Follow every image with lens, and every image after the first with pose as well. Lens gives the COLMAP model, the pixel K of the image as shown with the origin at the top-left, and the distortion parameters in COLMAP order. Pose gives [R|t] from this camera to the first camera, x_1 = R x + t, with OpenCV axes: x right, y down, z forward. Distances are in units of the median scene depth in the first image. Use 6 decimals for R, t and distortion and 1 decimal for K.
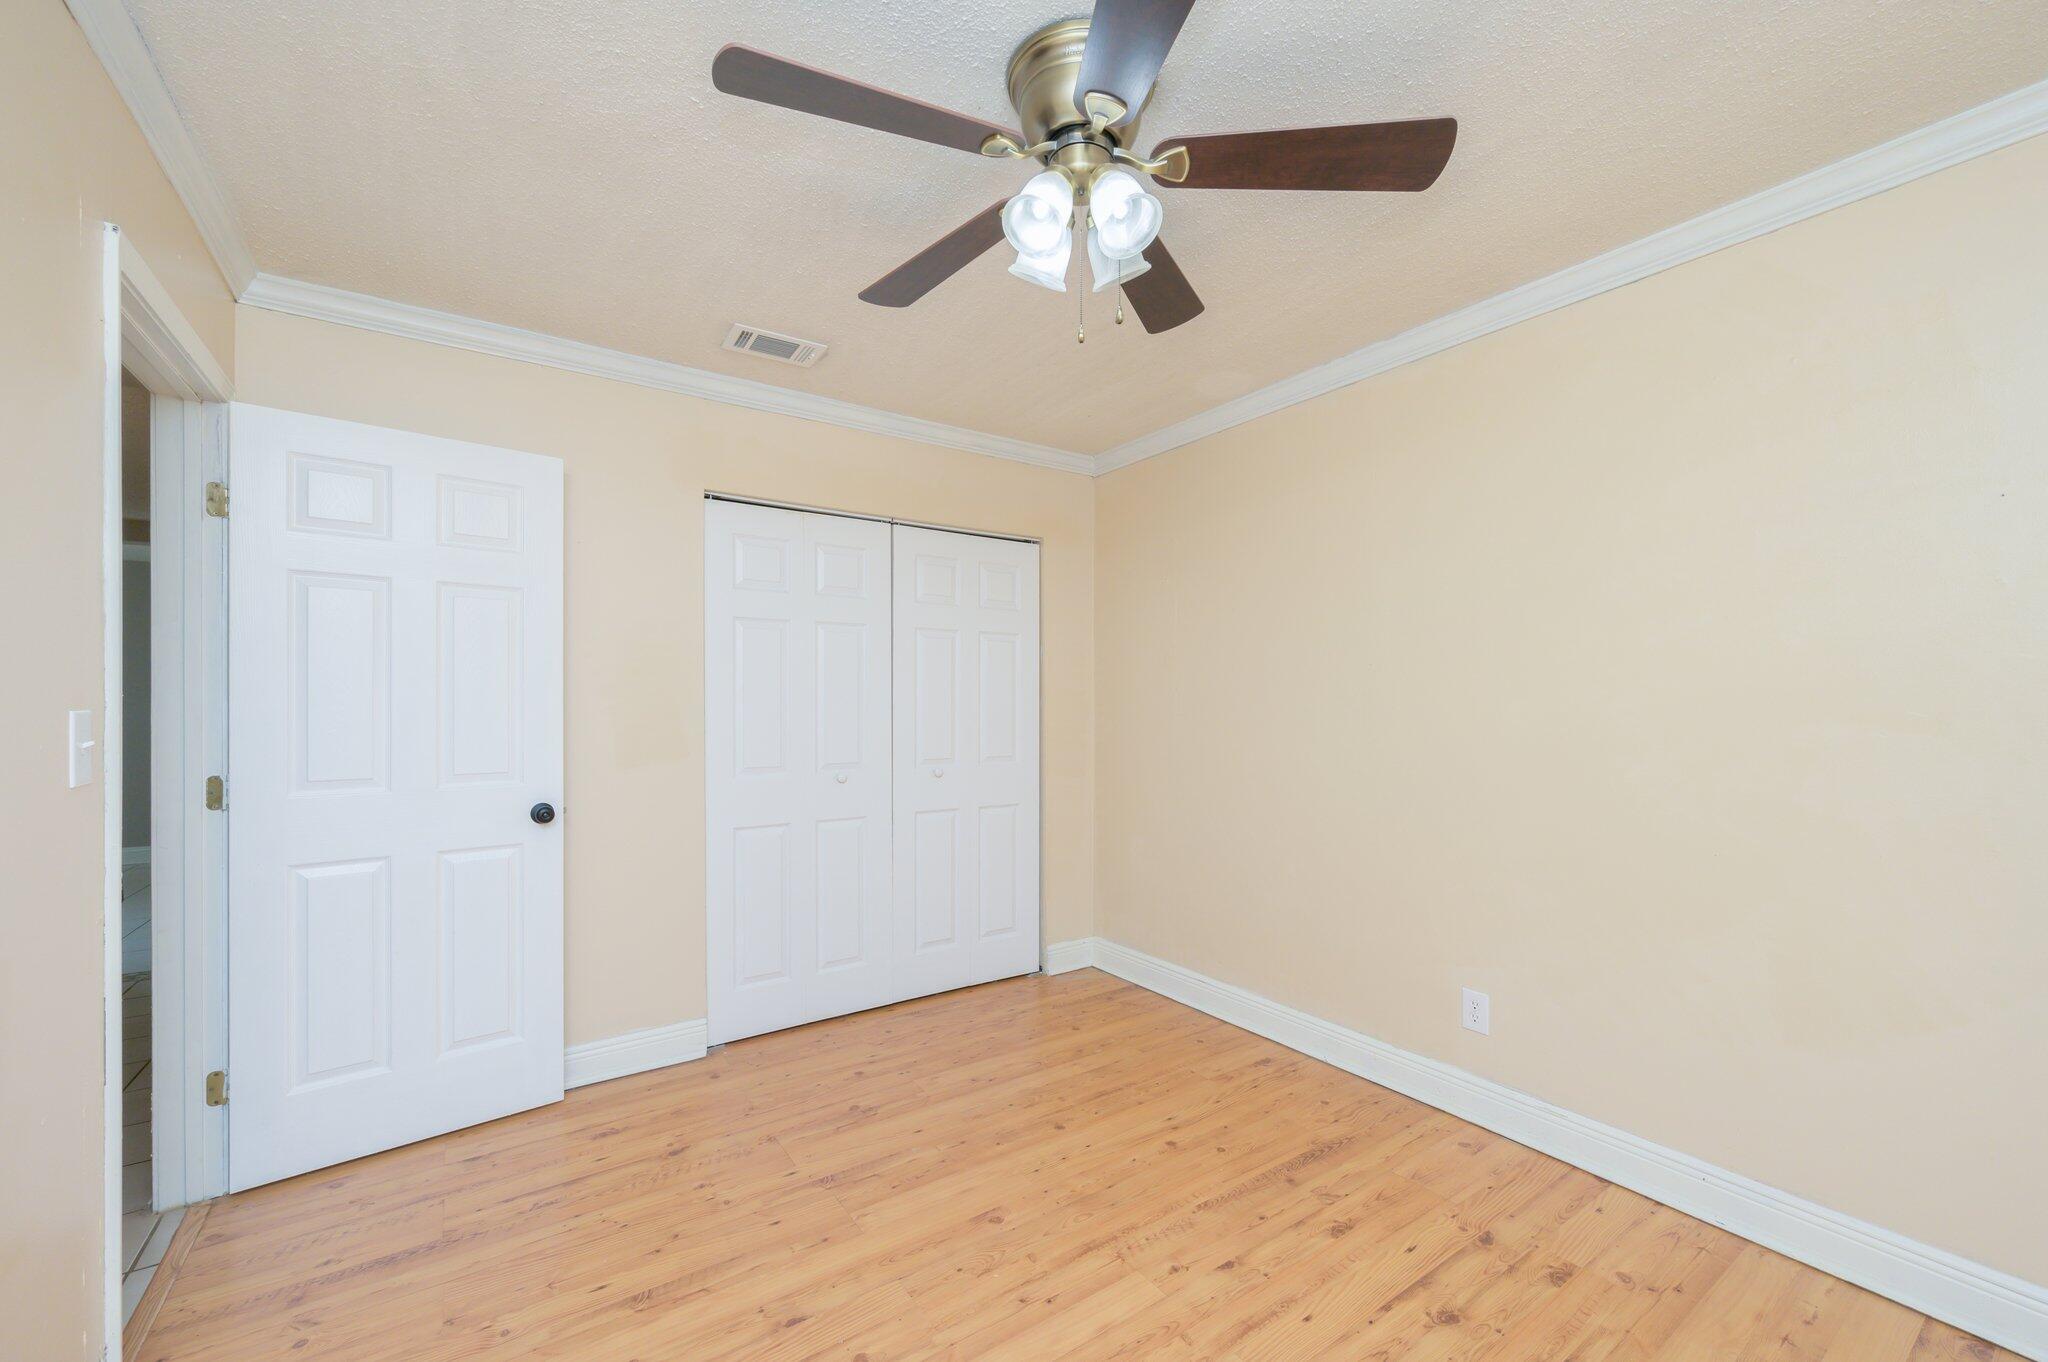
lens RADIAL K [[802.4, 0, 1024.0], [0, 802.4, 681.0], [0, 0, 1]] dist [-0.000236, 0.000052]
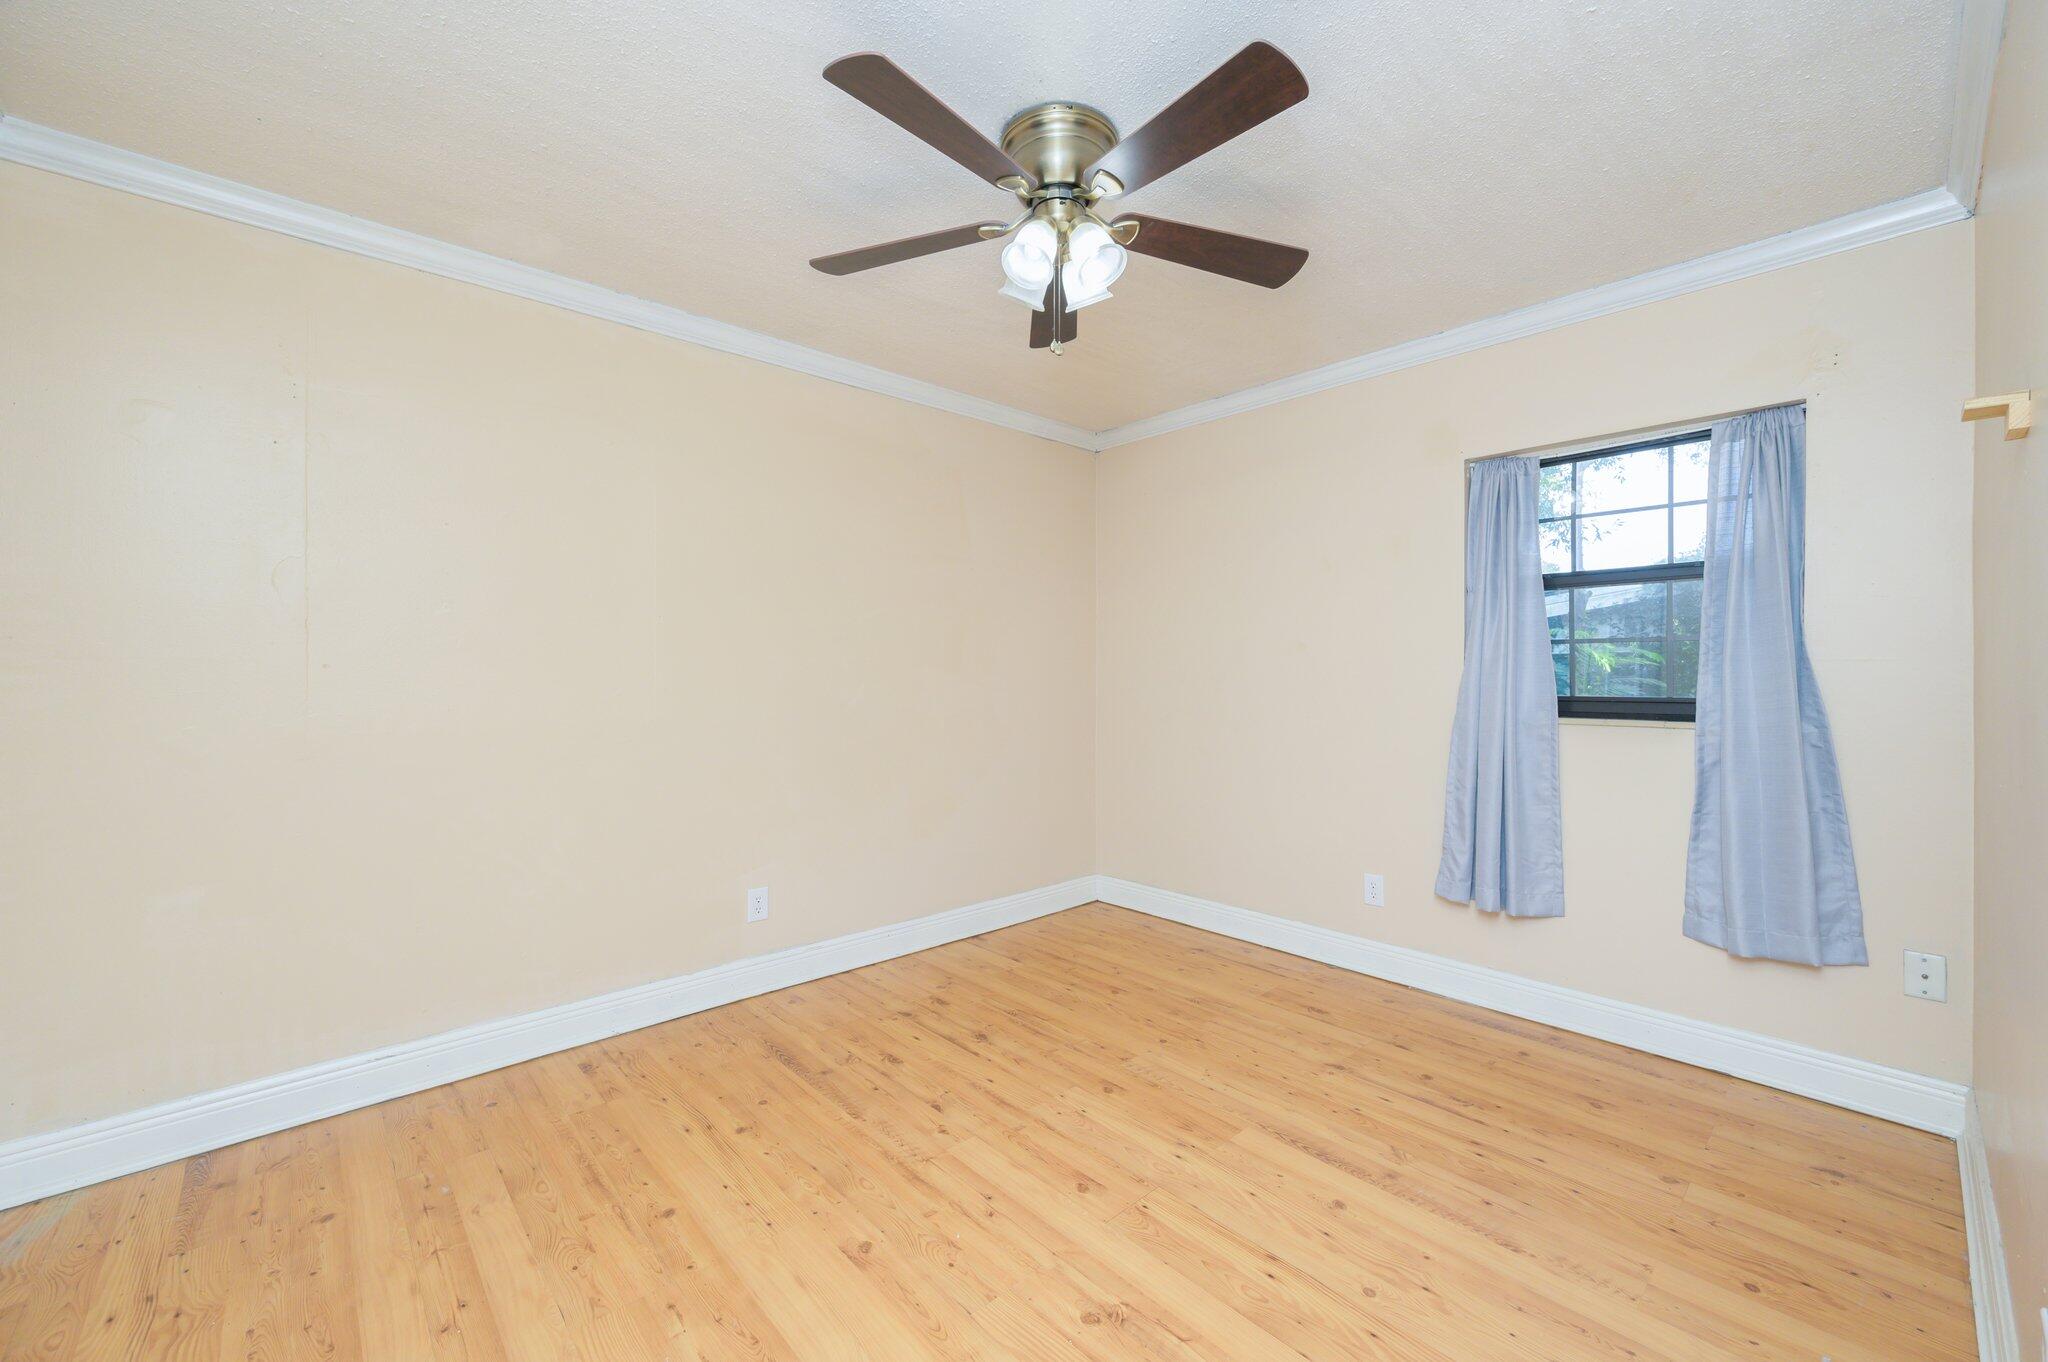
lens RADIAL K [[811.3, 0, 1025.6], [0, 811.3, 667.8], [0, 0, 1]] dist [-0.000724, 0.000254]
pose [[-0.131315, 0.008907, 0.991301, -0.802091], [-0.025696, 0.999593, -0.012385, 0.058960], [-0.991008, -0.027099, -0.131033, 0.846417]]
